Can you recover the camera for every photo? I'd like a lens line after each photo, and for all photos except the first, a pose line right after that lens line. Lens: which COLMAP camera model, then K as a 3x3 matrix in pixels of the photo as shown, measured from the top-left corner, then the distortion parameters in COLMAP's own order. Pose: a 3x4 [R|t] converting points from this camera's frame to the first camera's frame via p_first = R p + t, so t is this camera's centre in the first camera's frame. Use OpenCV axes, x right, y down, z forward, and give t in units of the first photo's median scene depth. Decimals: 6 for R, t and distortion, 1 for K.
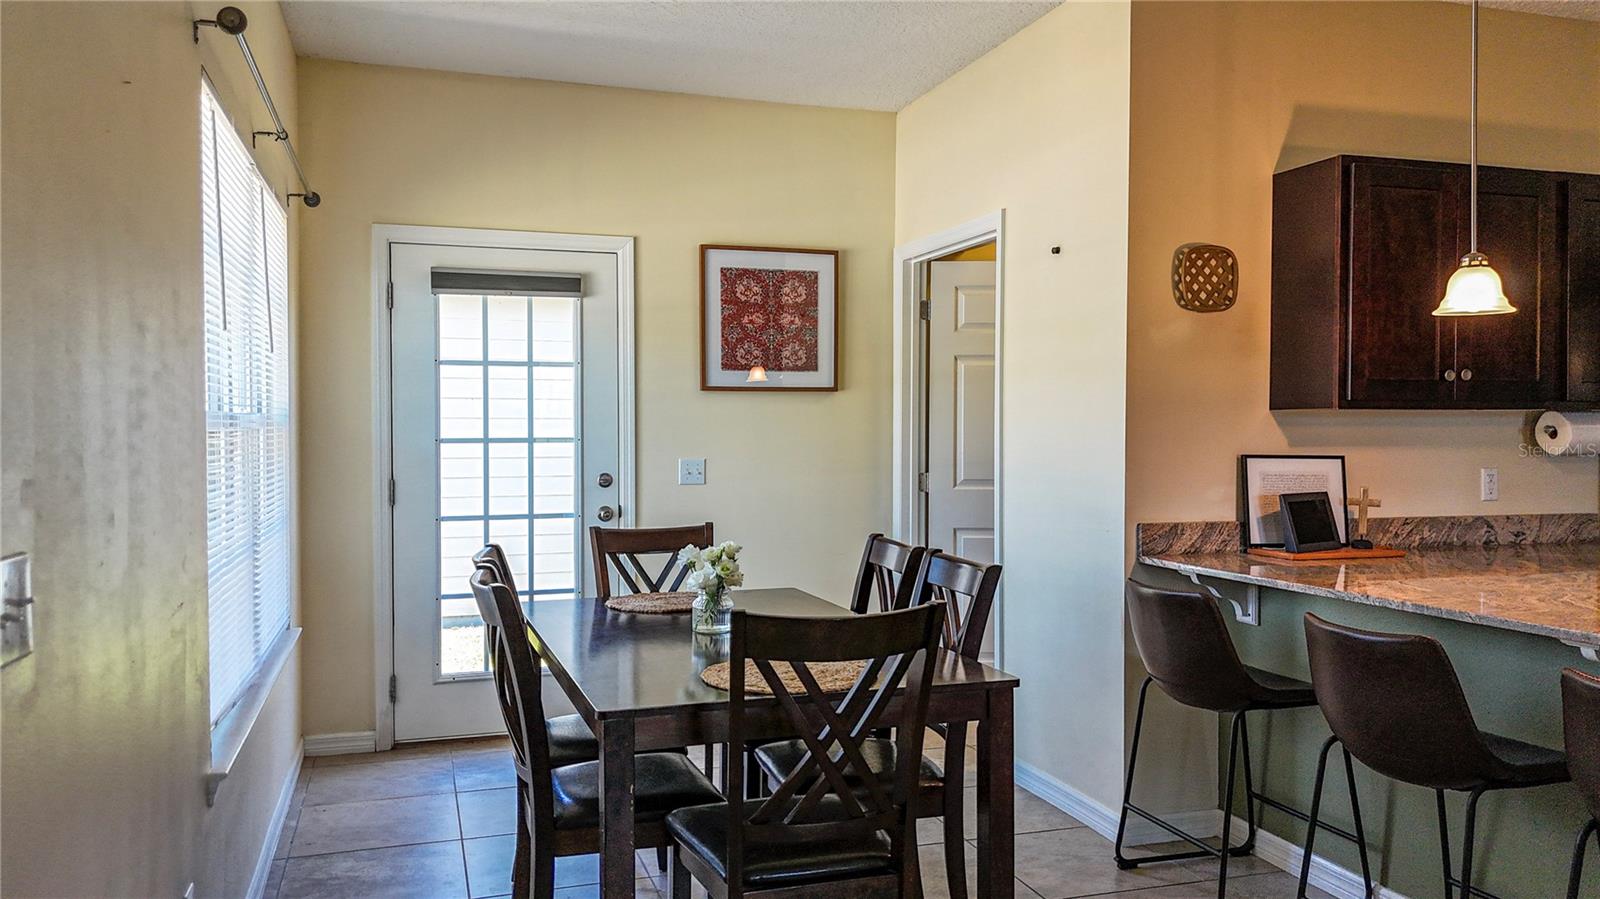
lens RADIAL K [[1192.3, 0, 800.0], [0, 1192.3, 449.5], [0, 0, 1]] dist [0.076300, -0.072890]
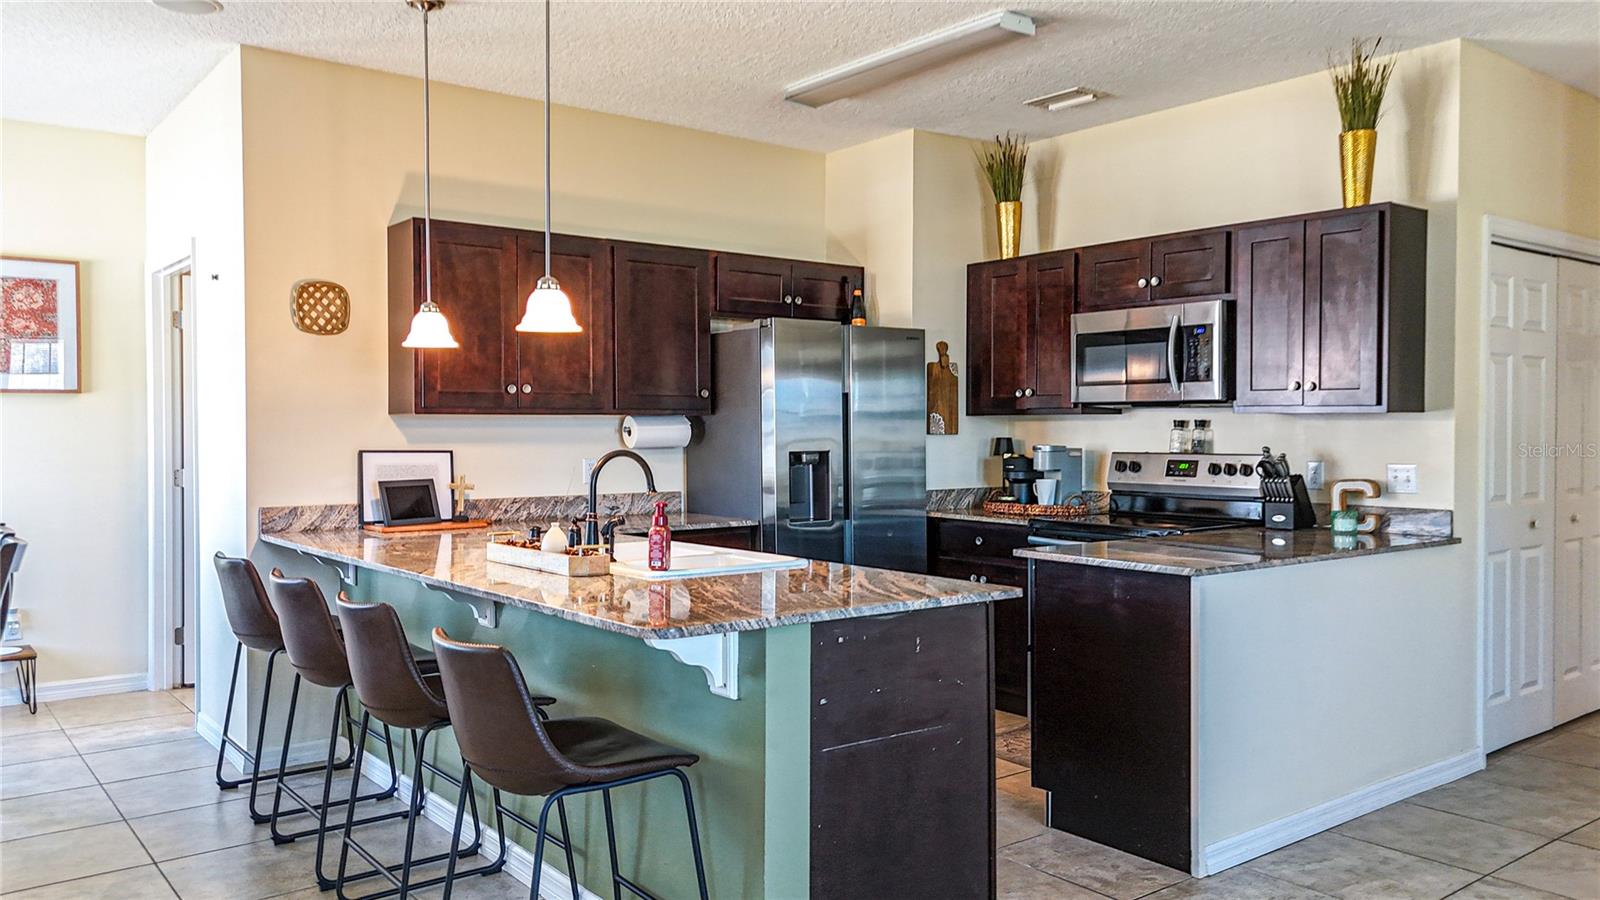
lens RADIAL K [[1198.1, 0, 799.1], [0, 1198.1, 446.4], [0, 0, 1]] dist [0.074512, -0.069959]
pose [[0.941644, -0.007066, 0.336538, 0.373508], [0.006915, 0.999975, 0.001648, 0.001460], [-0.336541, 0.000775, 0.941669, -0.330962]]
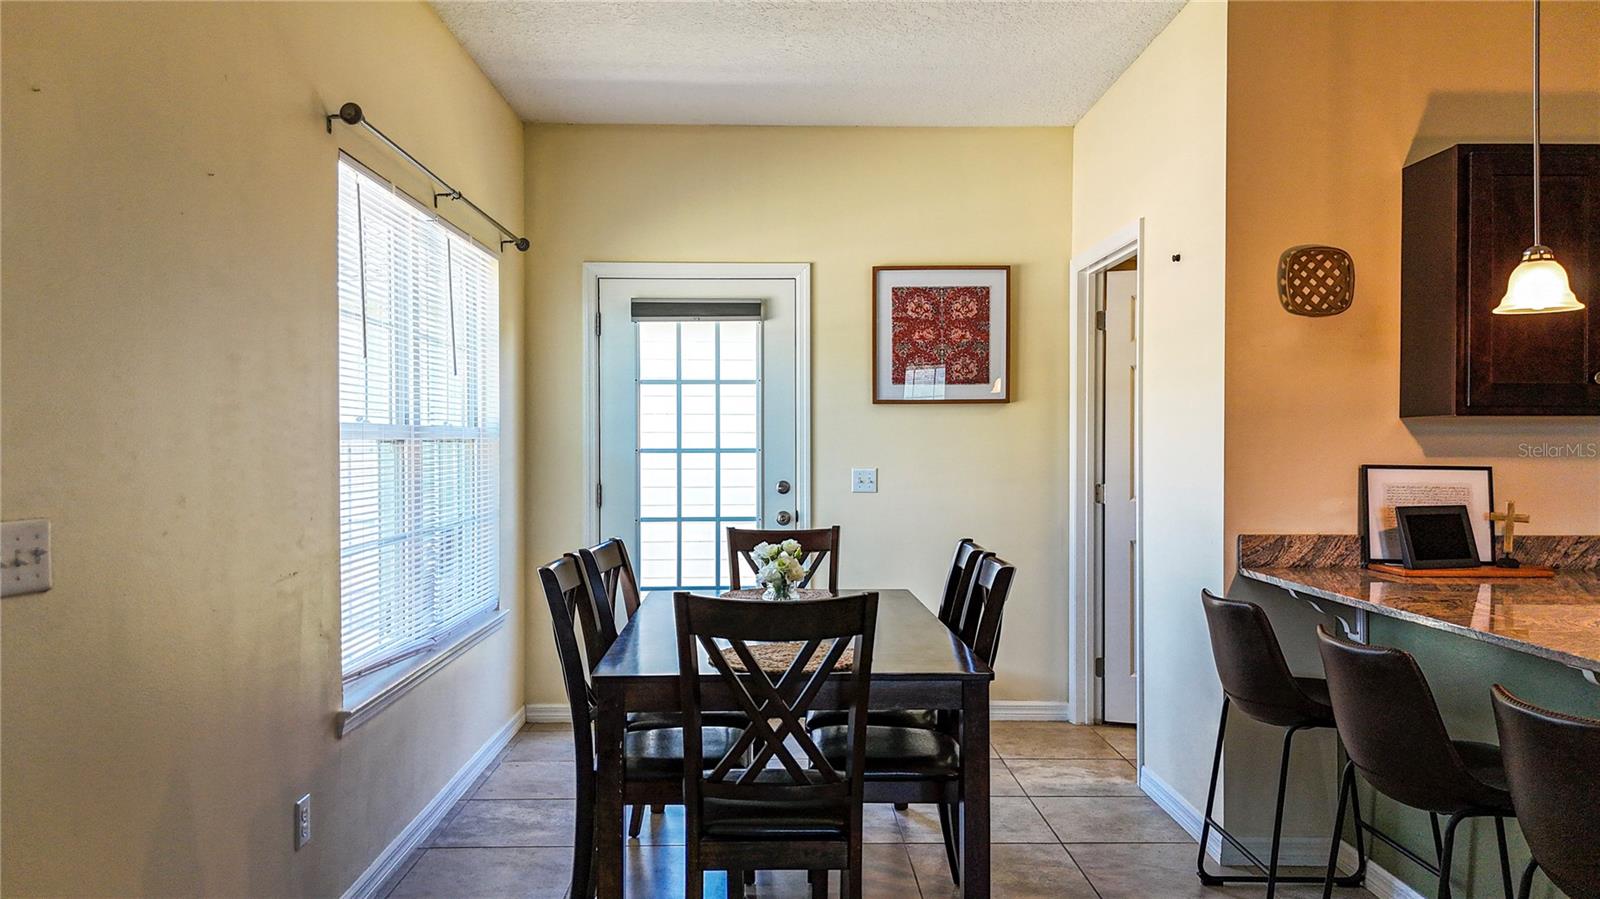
lens RADIAL K [[1192.3, 0, 800.0], [0, 1192.3, 449.5], [0, 0, 1]] dist [0.076300, -0.072890]
pose [[0.956810, 0.000565, -0.290715, 0.218917], [-0.004359, 0.999914, -0.012405, 0.005893], [0.290682, 0.013137, 0.956729, -0.040624]]
